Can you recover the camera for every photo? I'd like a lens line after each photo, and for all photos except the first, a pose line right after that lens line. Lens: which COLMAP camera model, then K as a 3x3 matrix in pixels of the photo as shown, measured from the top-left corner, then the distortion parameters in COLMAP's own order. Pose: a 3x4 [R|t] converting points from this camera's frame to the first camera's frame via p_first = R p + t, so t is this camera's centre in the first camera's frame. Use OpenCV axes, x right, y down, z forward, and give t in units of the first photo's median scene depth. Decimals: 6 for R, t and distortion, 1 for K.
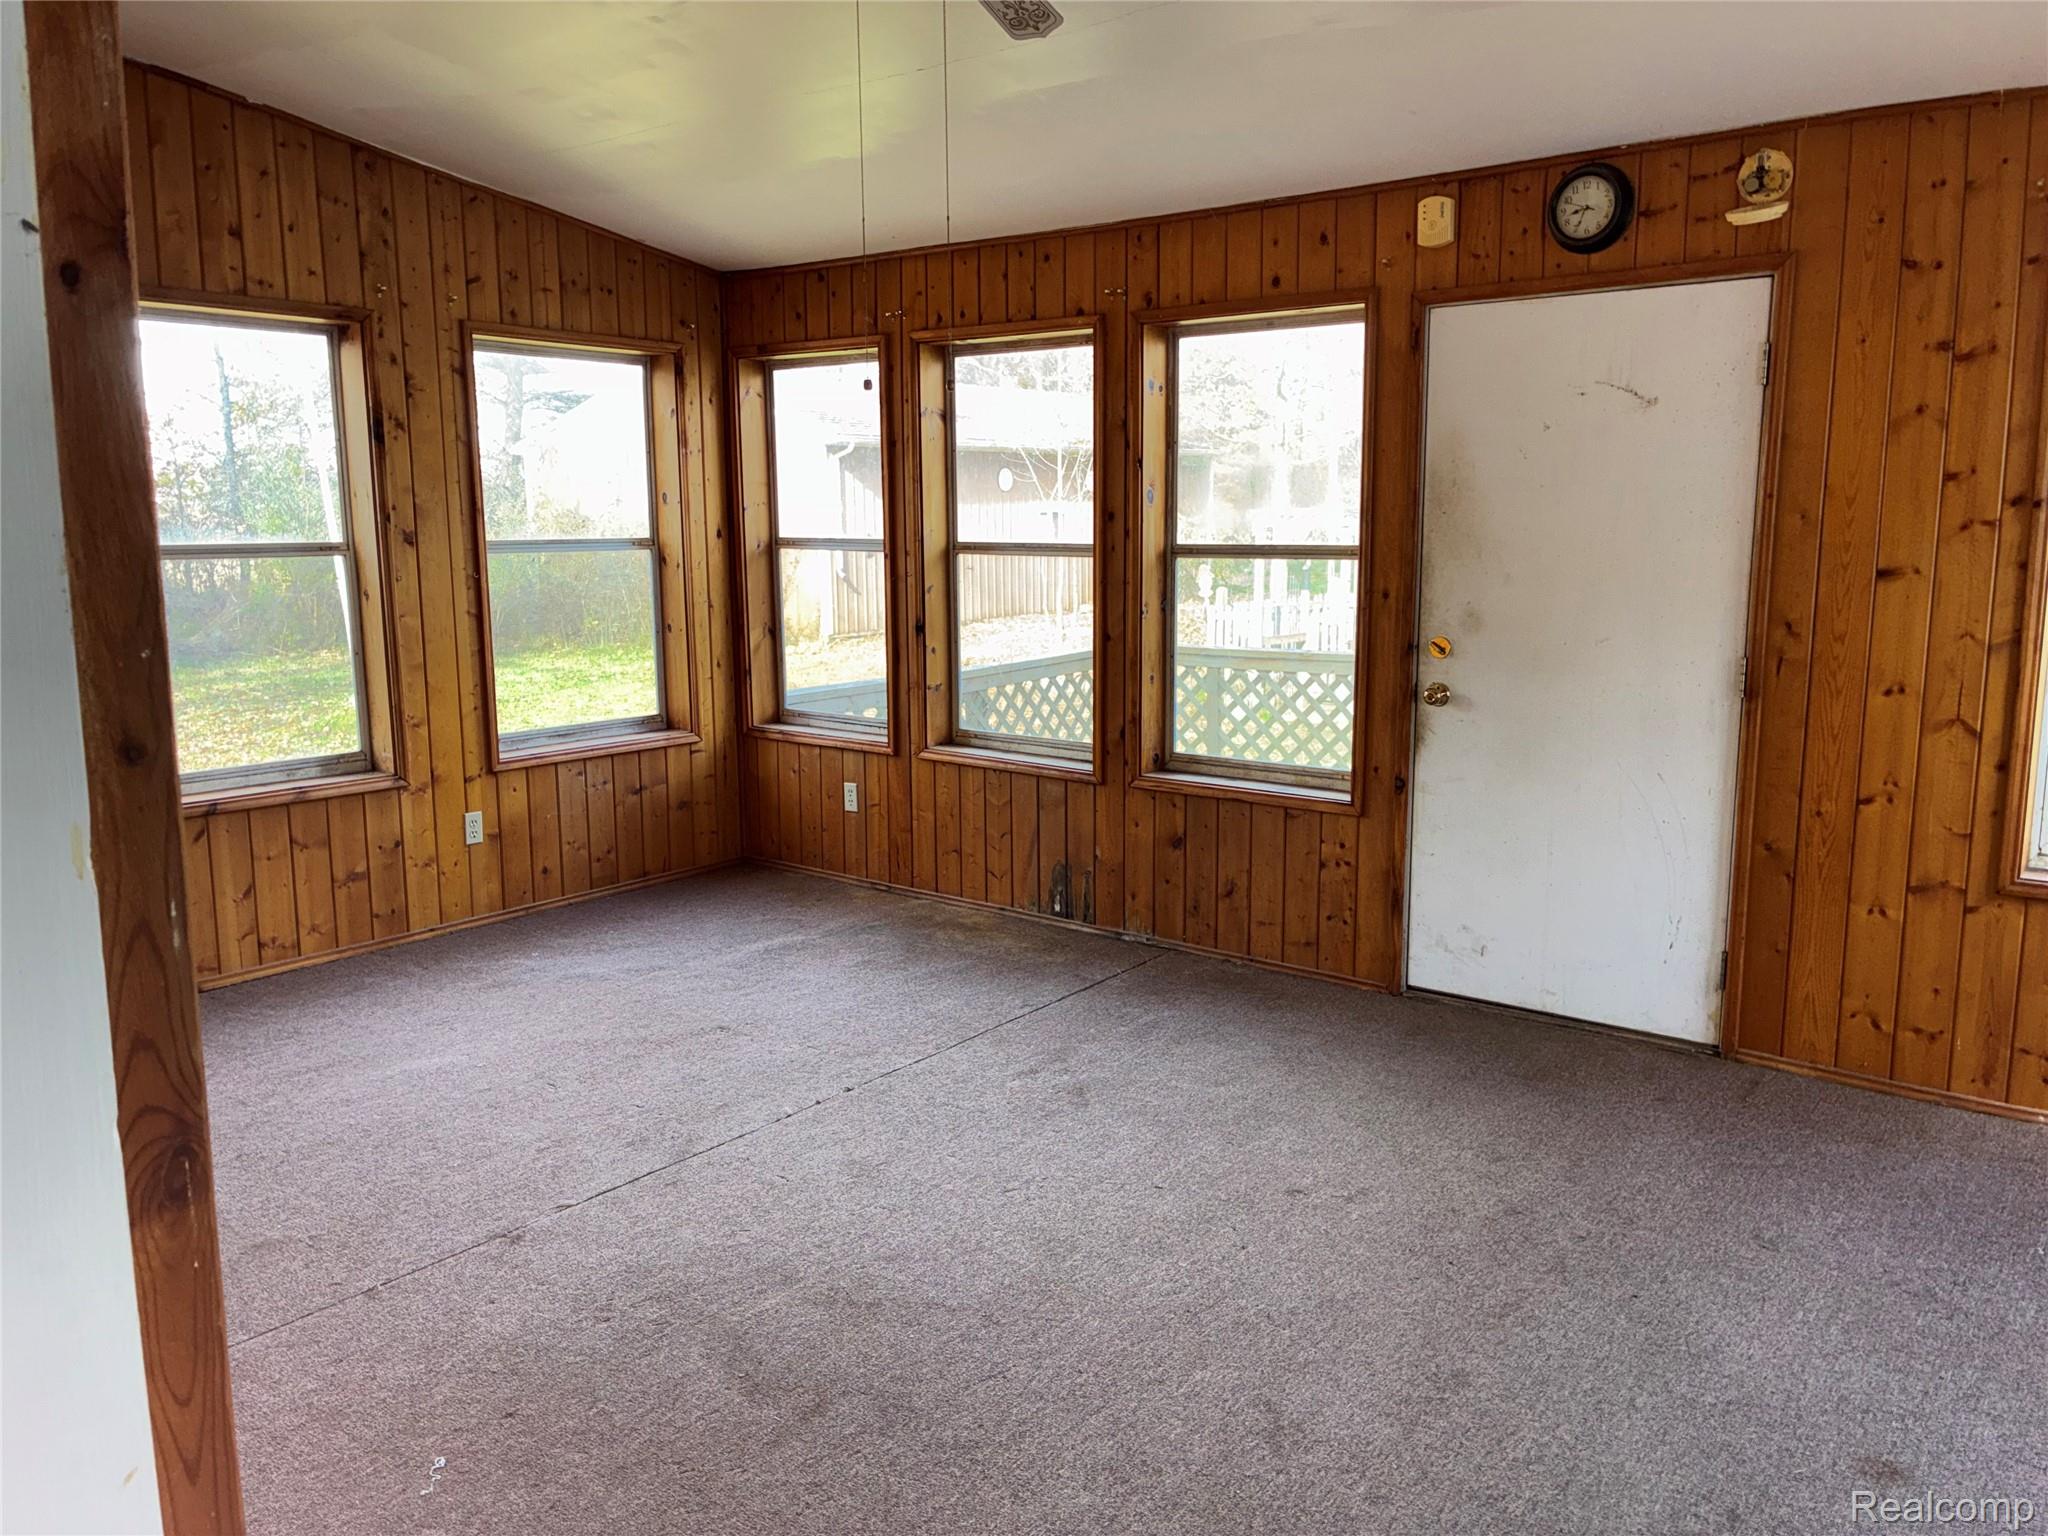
lens RADIAL K [[1552.4, 0, 1035.3], [0, 1552.4, 772.1], [0, 0, 1]] dist [0.051309, -0.067293]
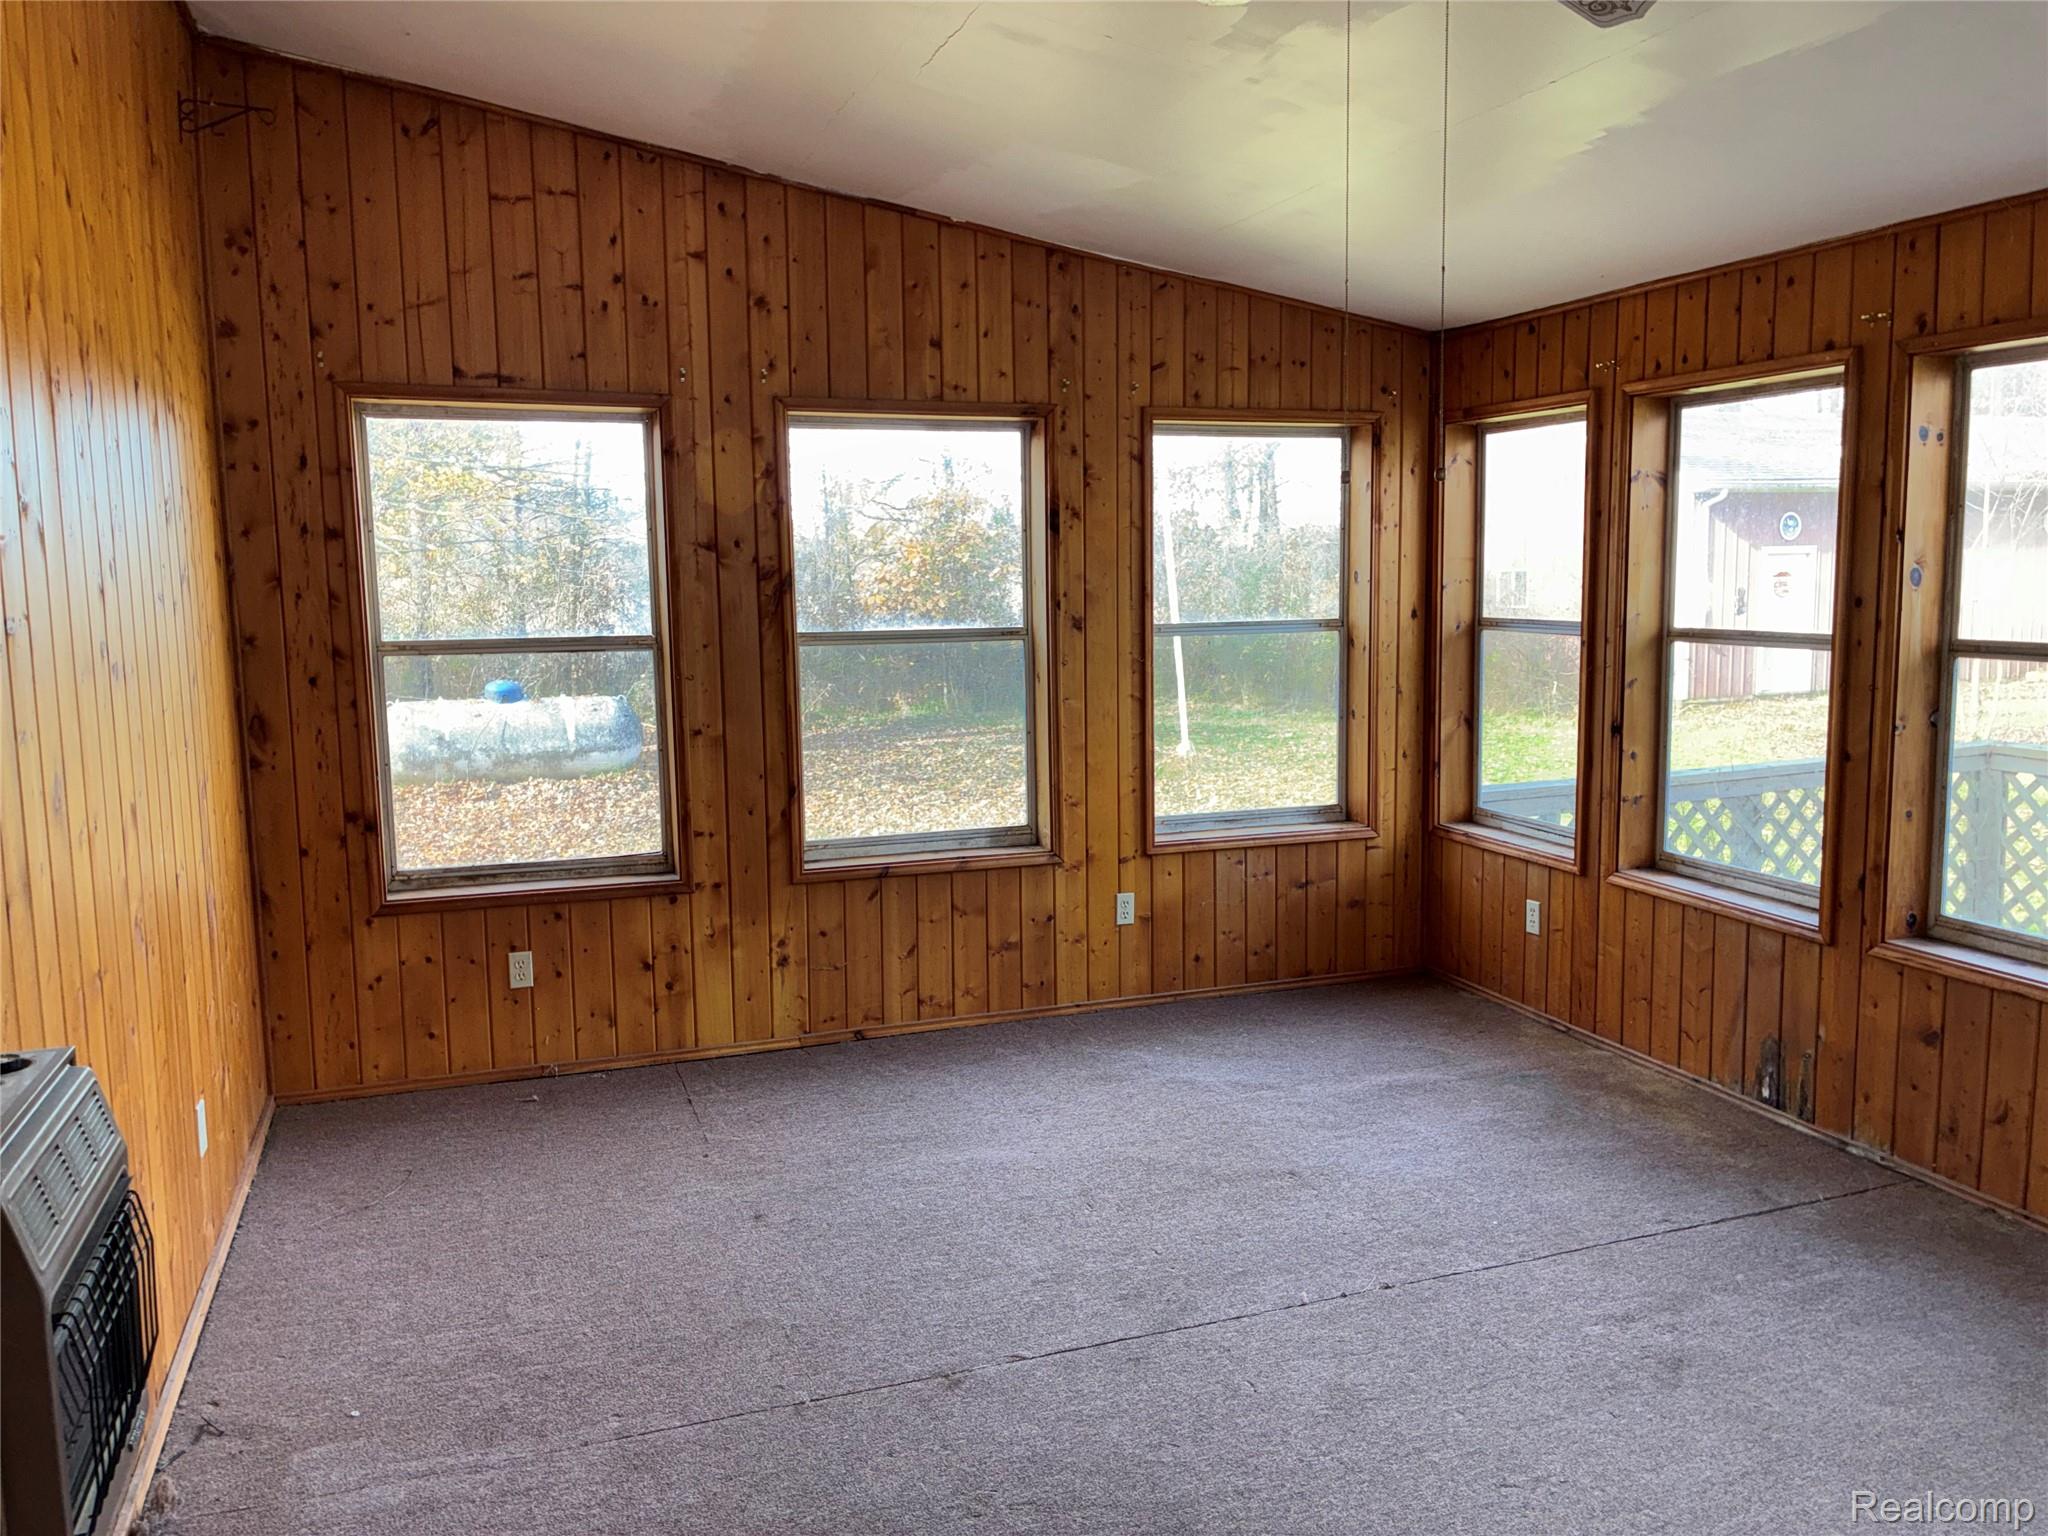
lens RADIAL K [[1552.4, 0, 1037.7], [0, 1552.4, 756.7], [0, 0, 1]] dist [0.051309, -0.067293]
pose [[0.846024, 0.058274, -0.529950, 0.119712], [-0.078514, 0.996789, -0.015733, -0.043557], [0.527331, 0.054919, 0.847883, 0.127060]]
